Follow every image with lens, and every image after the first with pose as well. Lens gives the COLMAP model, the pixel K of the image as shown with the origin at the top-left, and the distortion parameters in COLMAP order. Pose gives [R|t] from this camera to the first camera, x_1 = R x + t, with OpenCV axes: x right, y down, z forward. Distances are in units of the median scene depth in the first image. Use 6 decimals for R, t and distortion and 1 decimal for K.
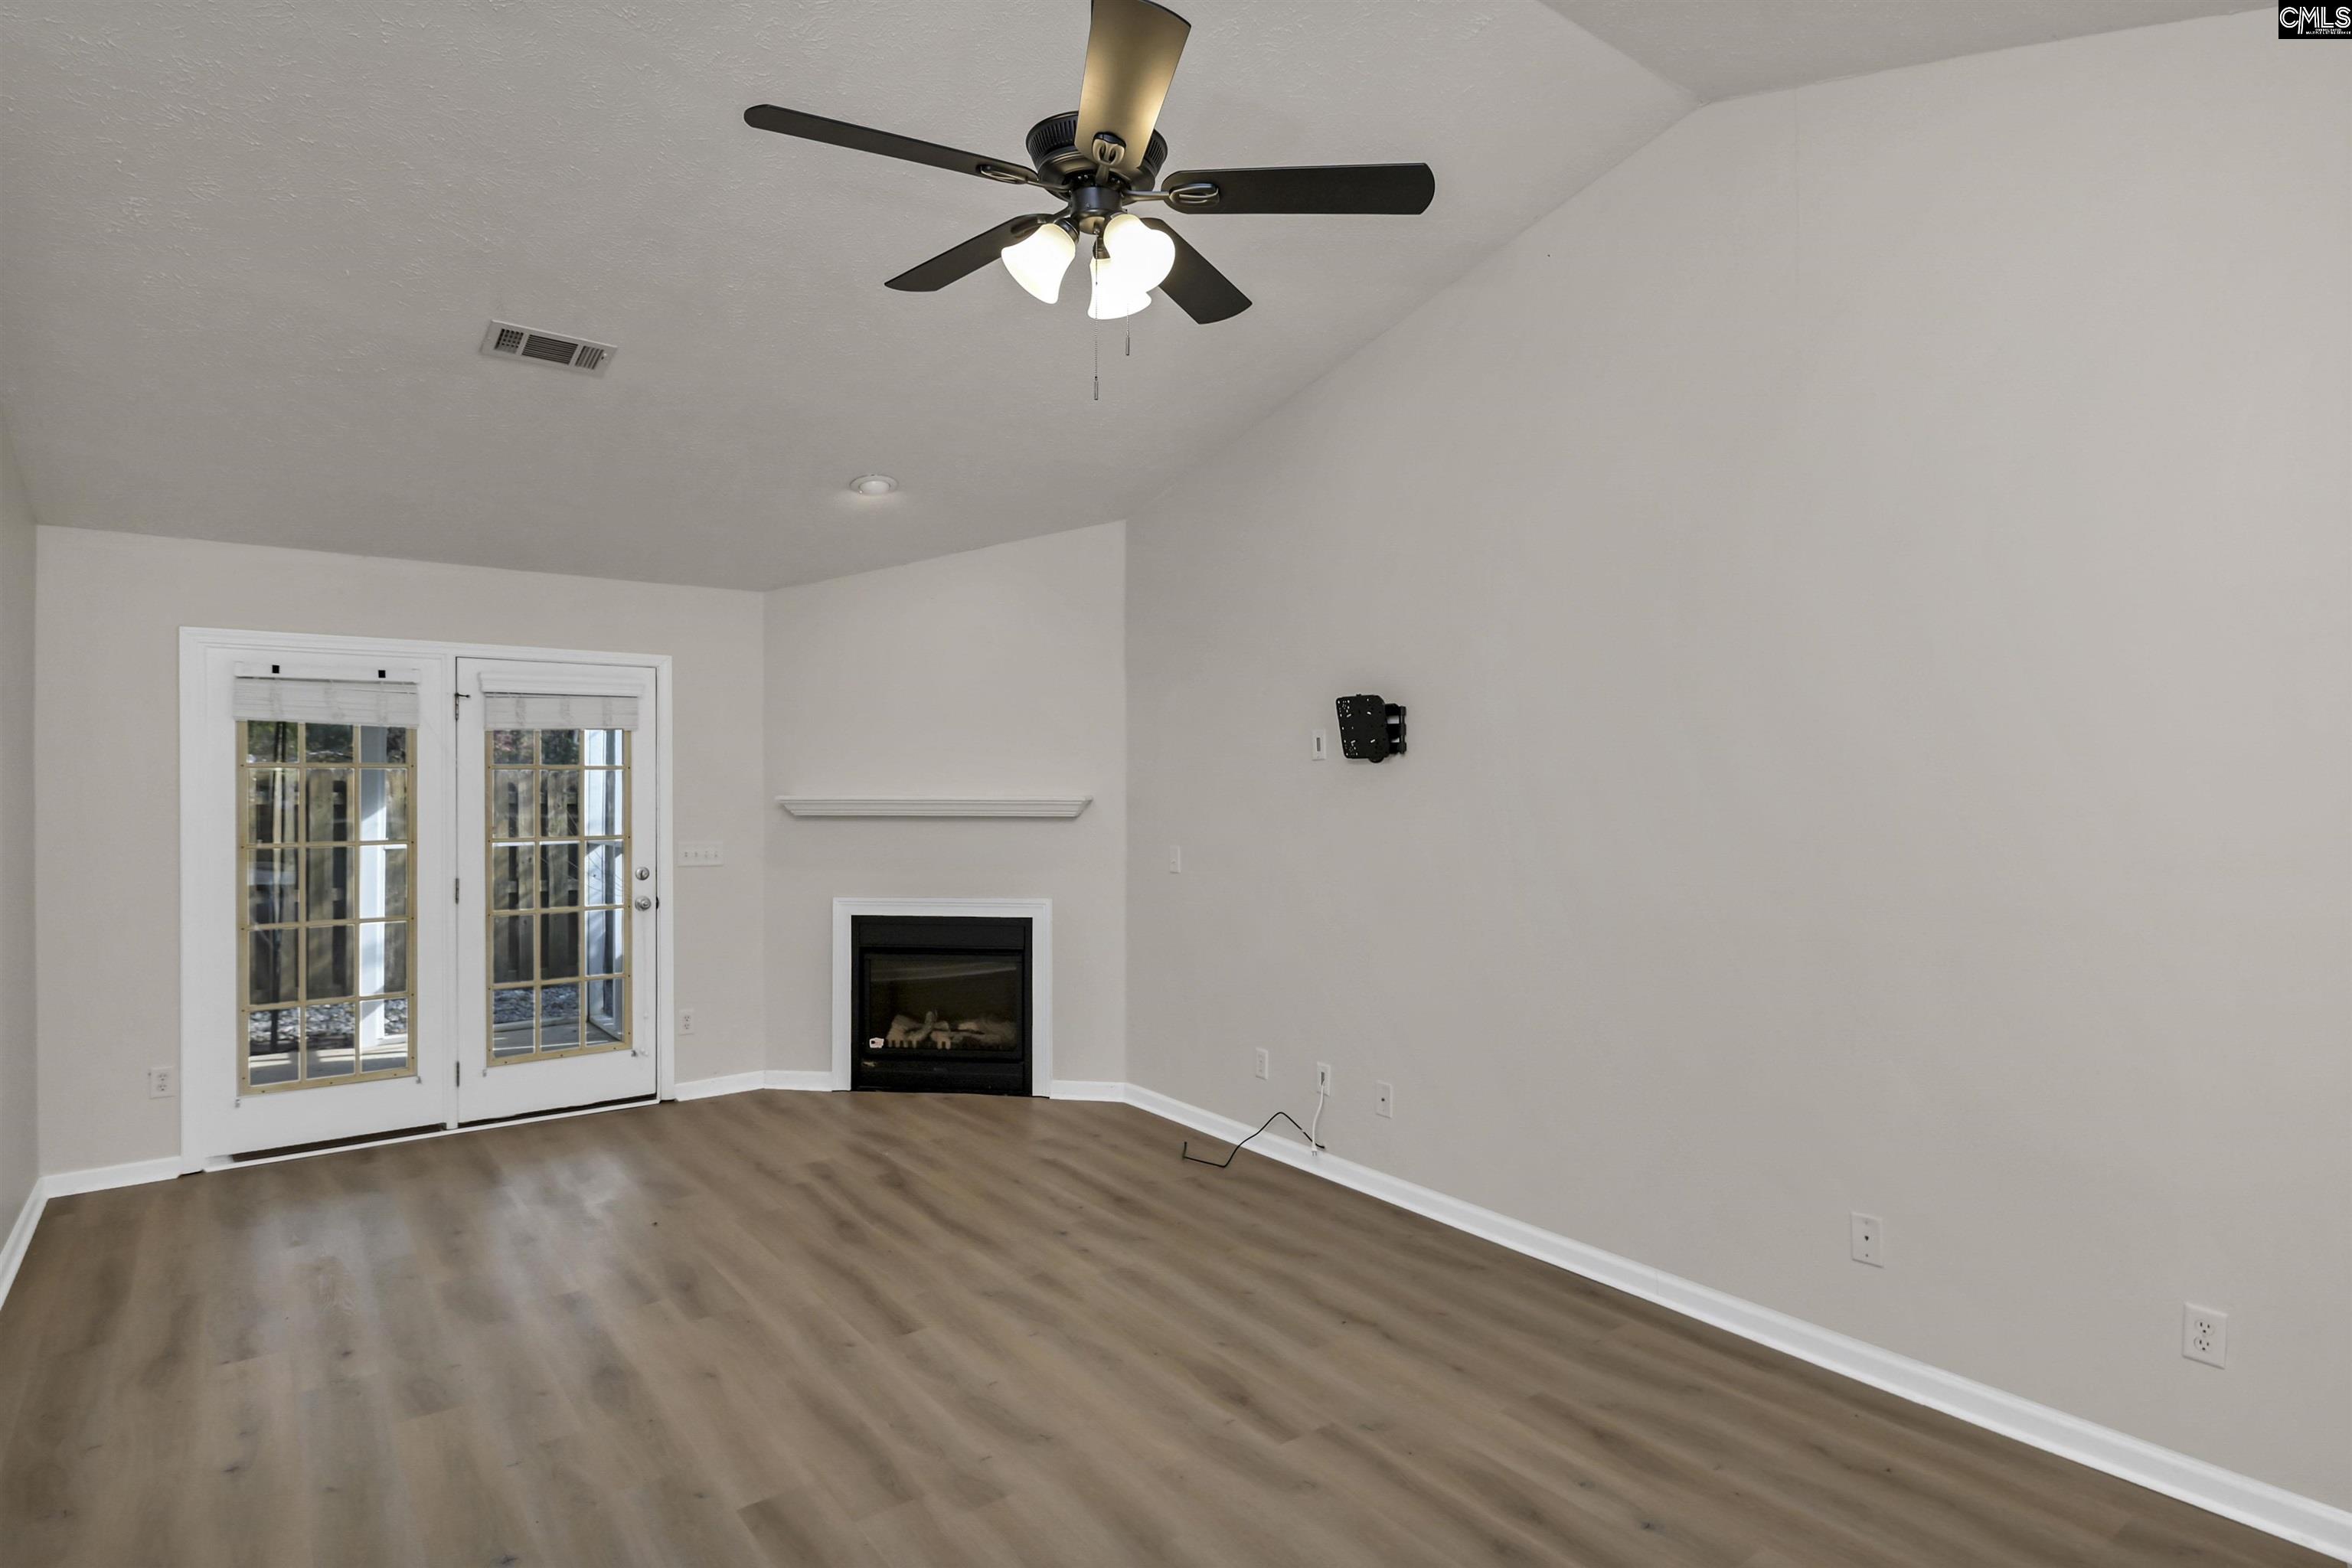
lens RADIAL K [[1264.0, 0, 1232.7], [0, 1264.0, 781.9], [0, 0, 1]] dist [0.013668, -0.011199]
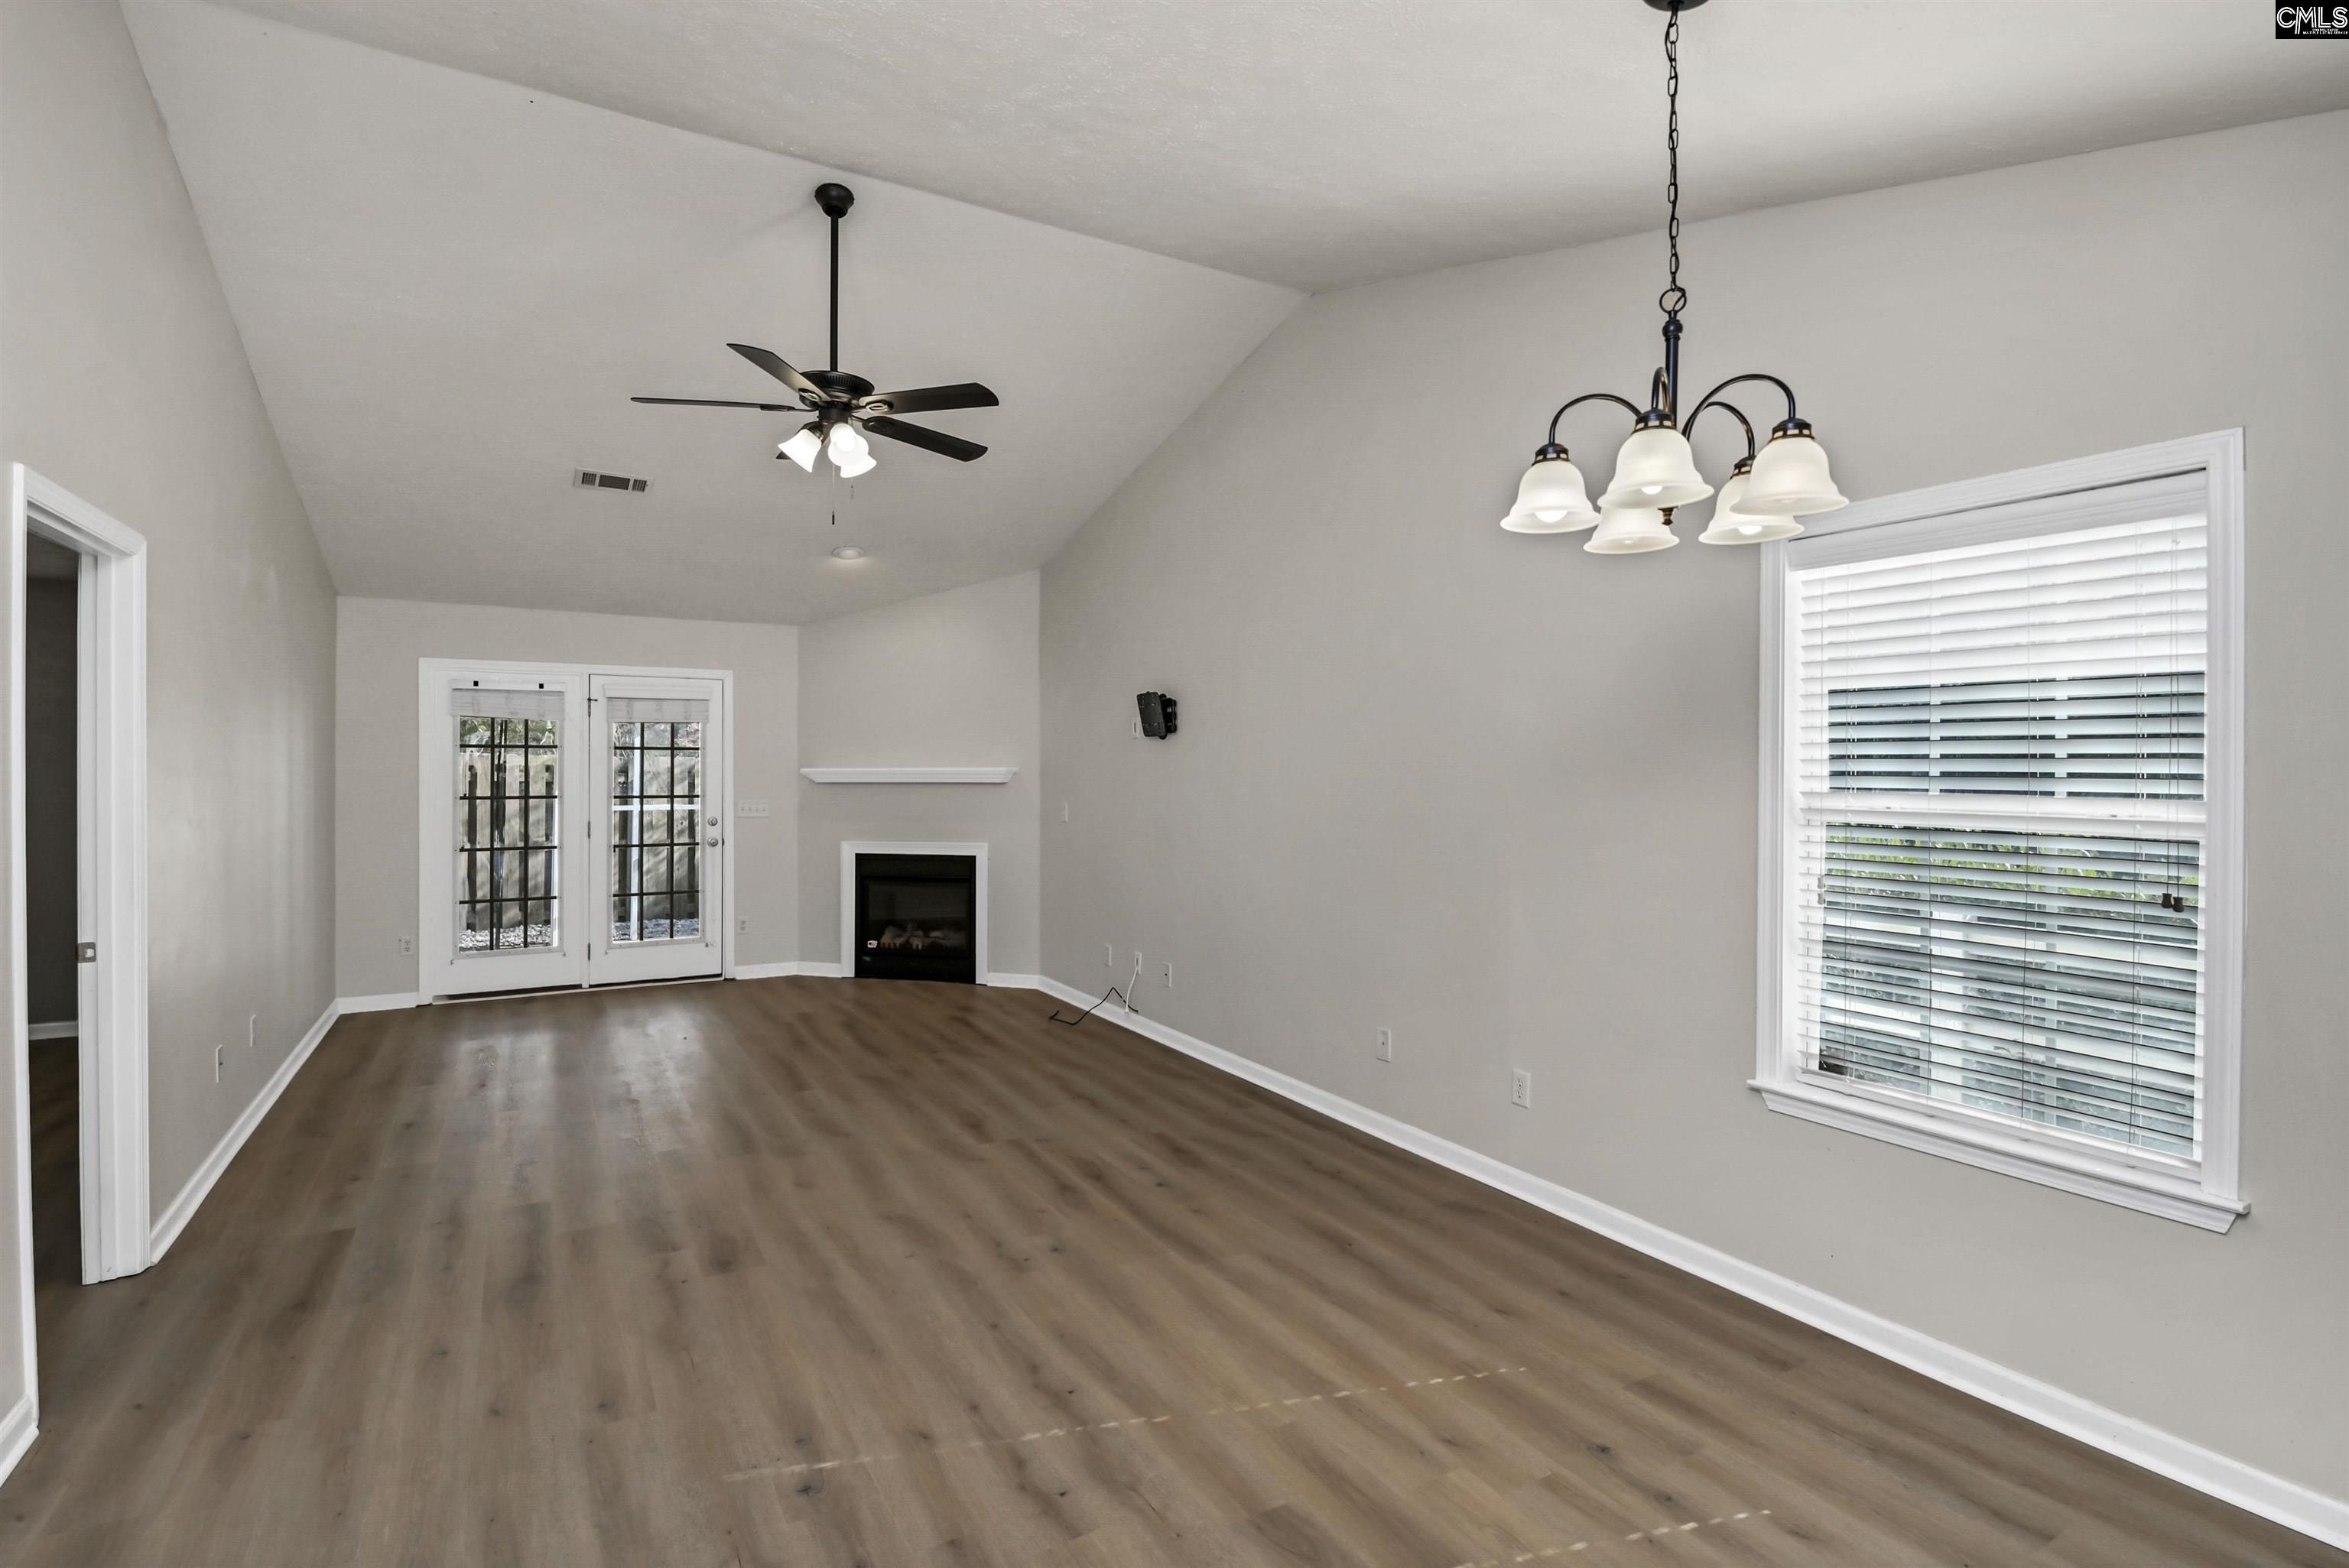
lens RADIAL K [[1136.7, 0, 1188.3], [0, 1136.7, 770.0], [0, 0, 1]] dist [0.000309, -0.000024]
pose [[0.990076, -0.000970, -0.140529, 0.301563], [-0.000201, 0.999965, -0.008318, 0.027996], [0.140532, 0.008264, 0.990042, -0.252332]]
